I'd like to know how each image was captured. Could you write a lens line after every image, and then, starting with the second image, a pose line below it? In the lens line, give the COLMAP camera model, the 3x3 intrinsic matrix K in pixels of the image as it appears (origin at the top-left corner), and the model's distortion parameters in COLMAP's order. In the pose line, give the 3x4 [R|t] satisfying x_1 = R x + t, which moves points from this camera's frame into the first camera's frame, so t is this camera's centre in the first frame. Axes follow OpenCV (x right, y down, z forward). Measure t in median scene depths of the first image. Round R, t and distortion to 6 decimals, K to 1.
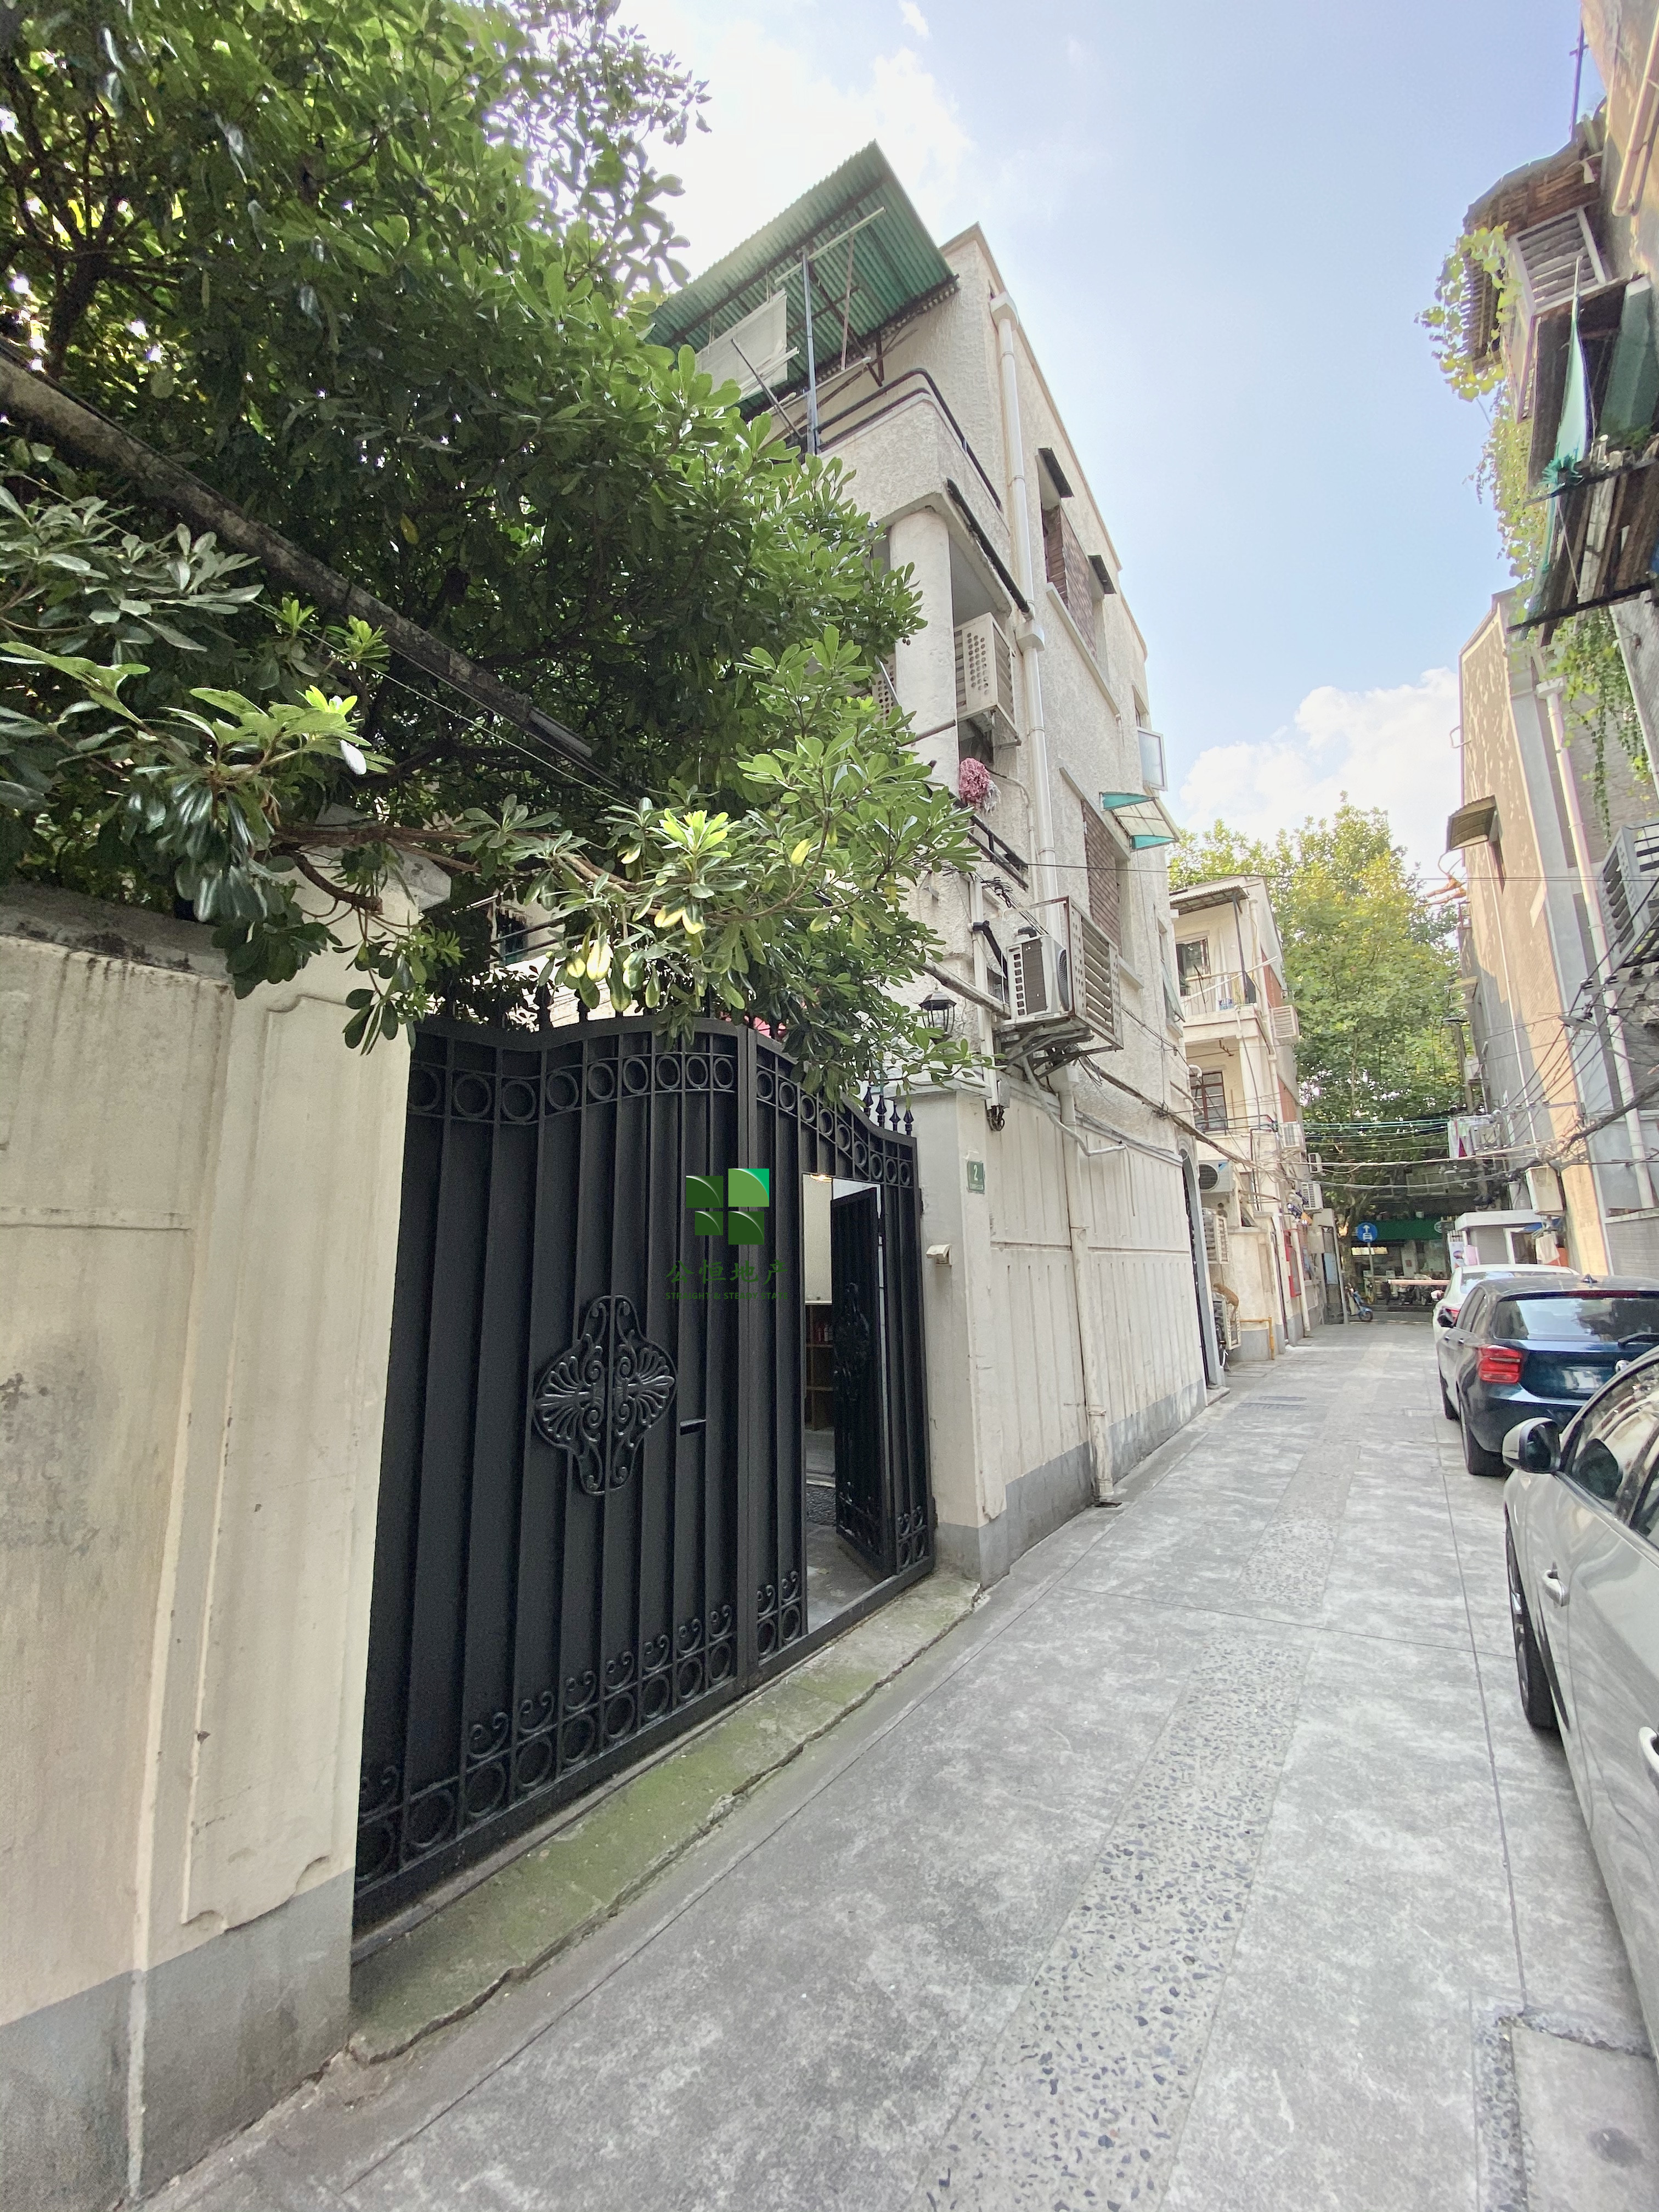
lens RADIAL K [[911.6, 0, 820.9], [0, 911.6, 1100.6], [0, 0, 1]] dist [-0.013909, -0.002235]
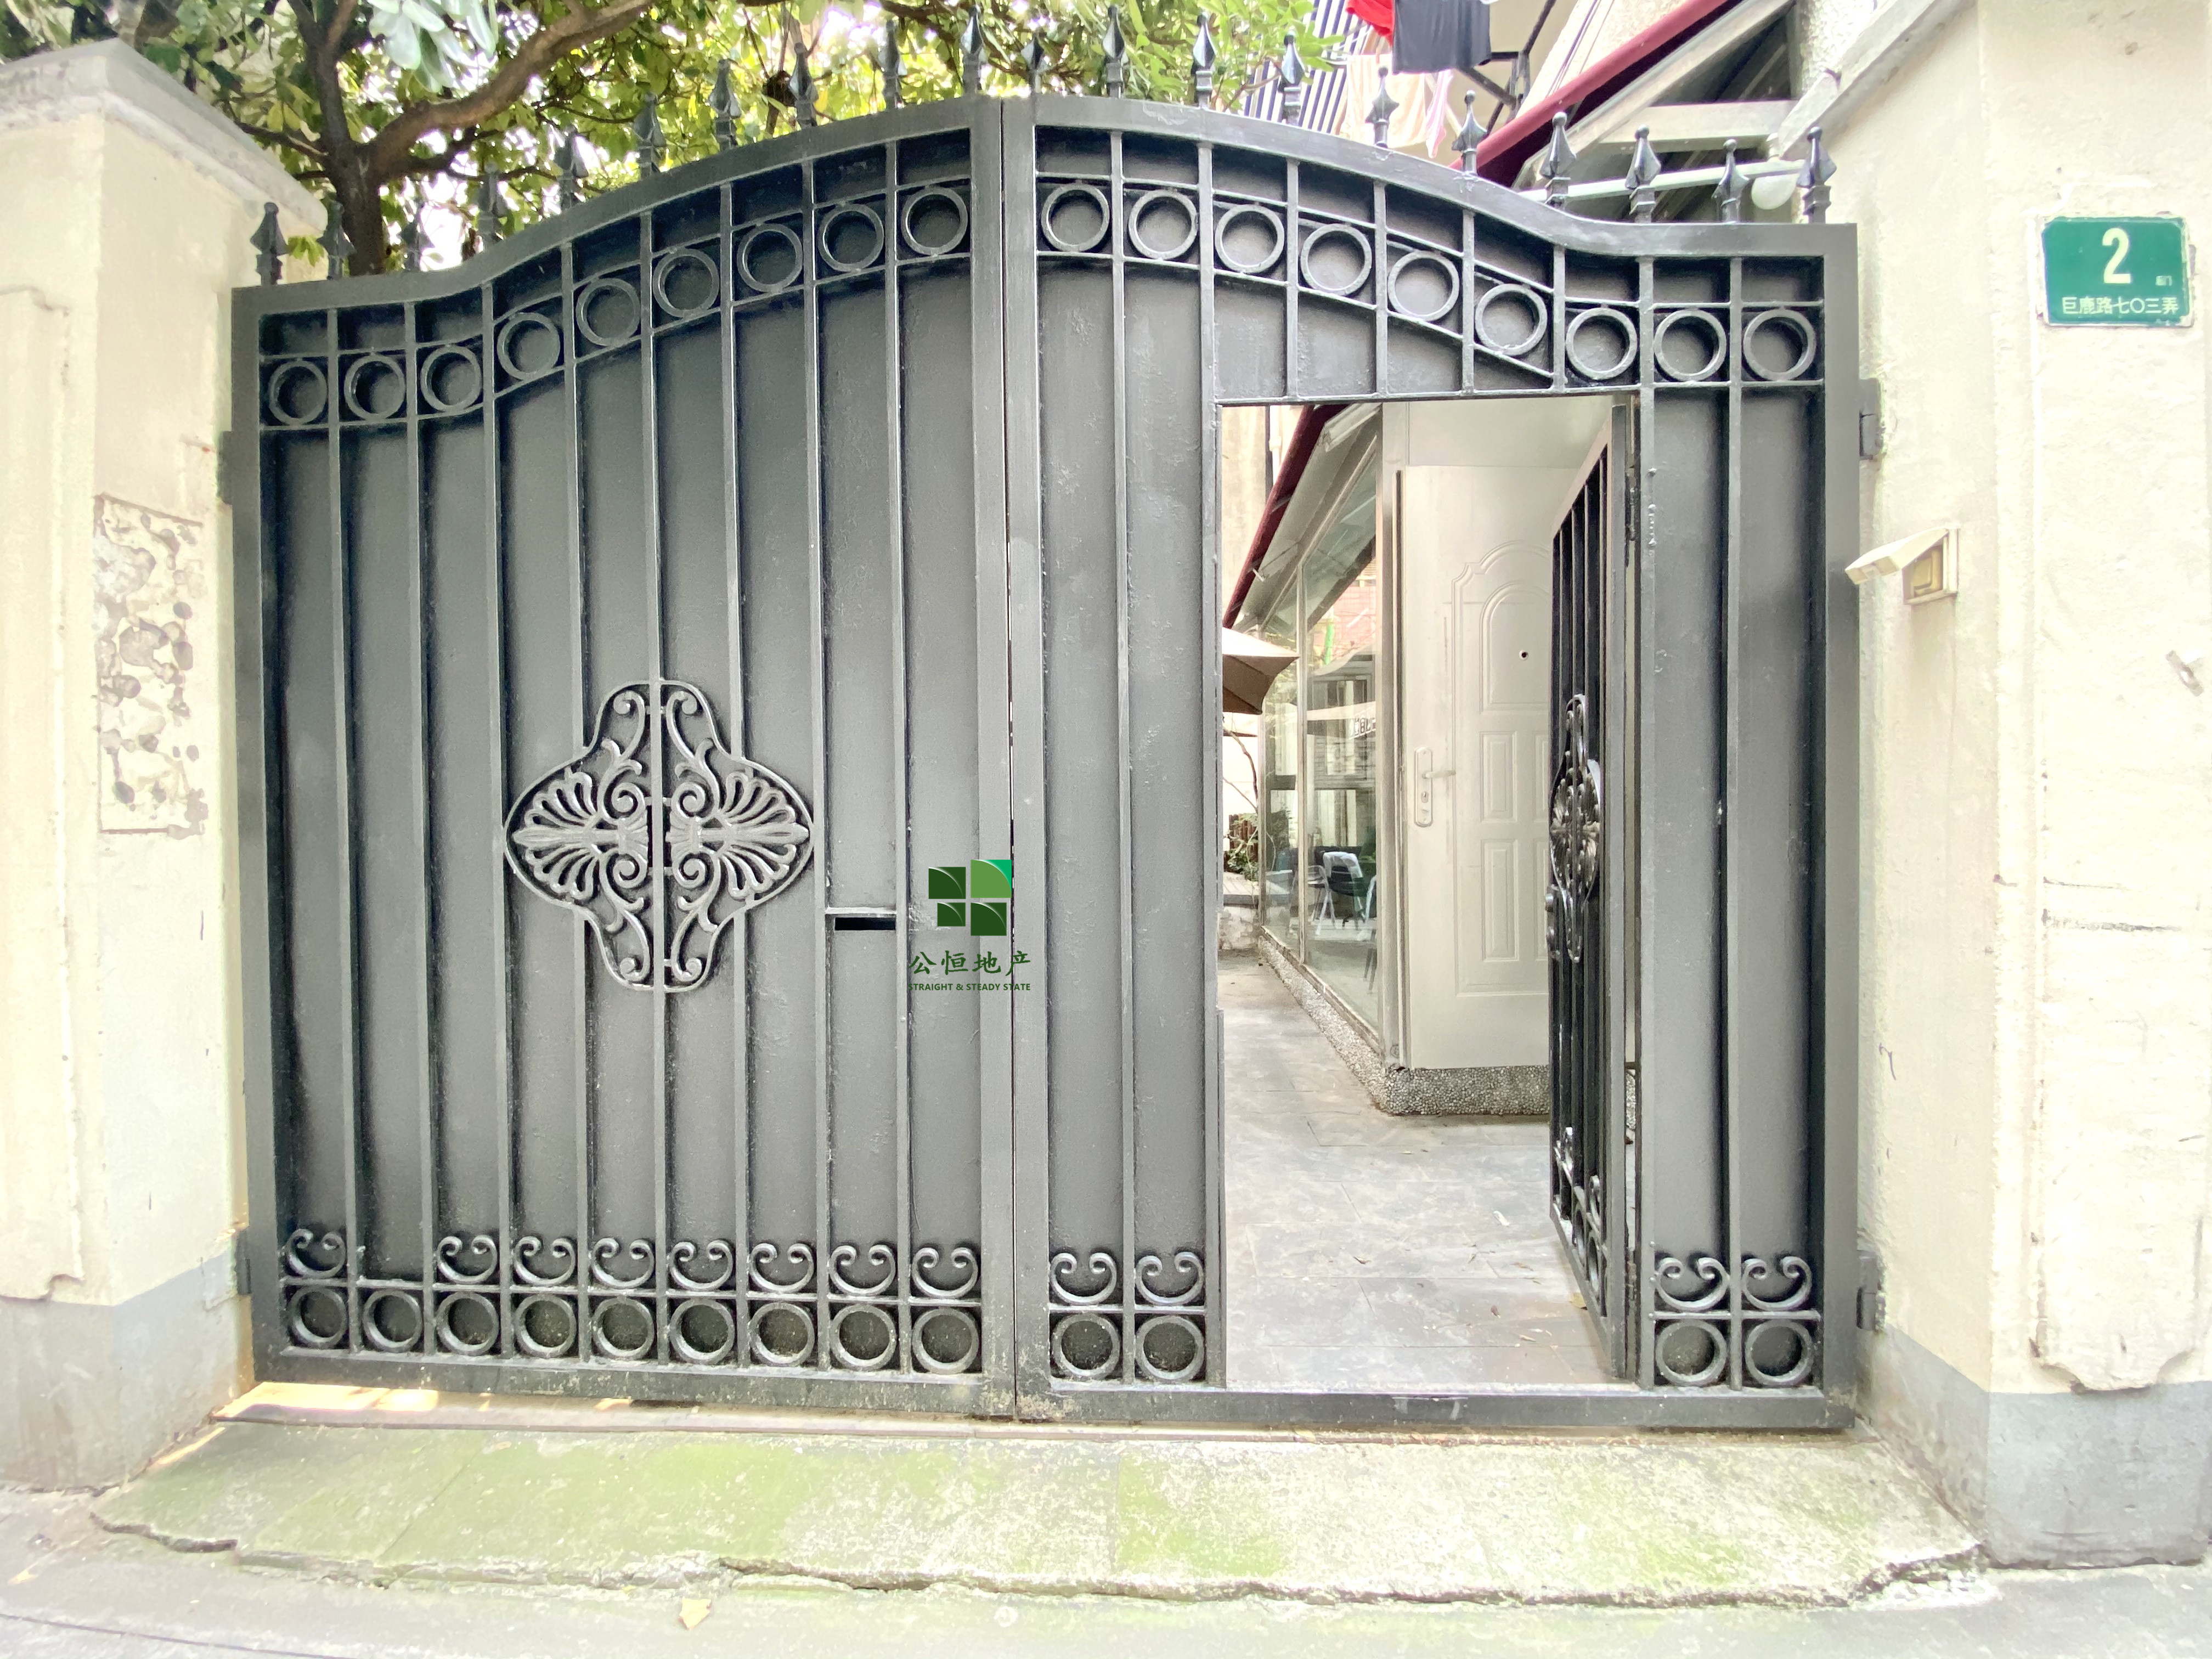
lens RADIAL K [[911.6, 0, 1110.5], [0, 911.6, 828.7], [0, 0, 1]] dist [-0.013909, -0.002235]
pose [[0.508729, 0.040177, -0.859989, 0.395225], [0.148154, 0.979923, 0.133420, 0.249598], [0.848084, -0.195285, 0.492563, 0.855904]]
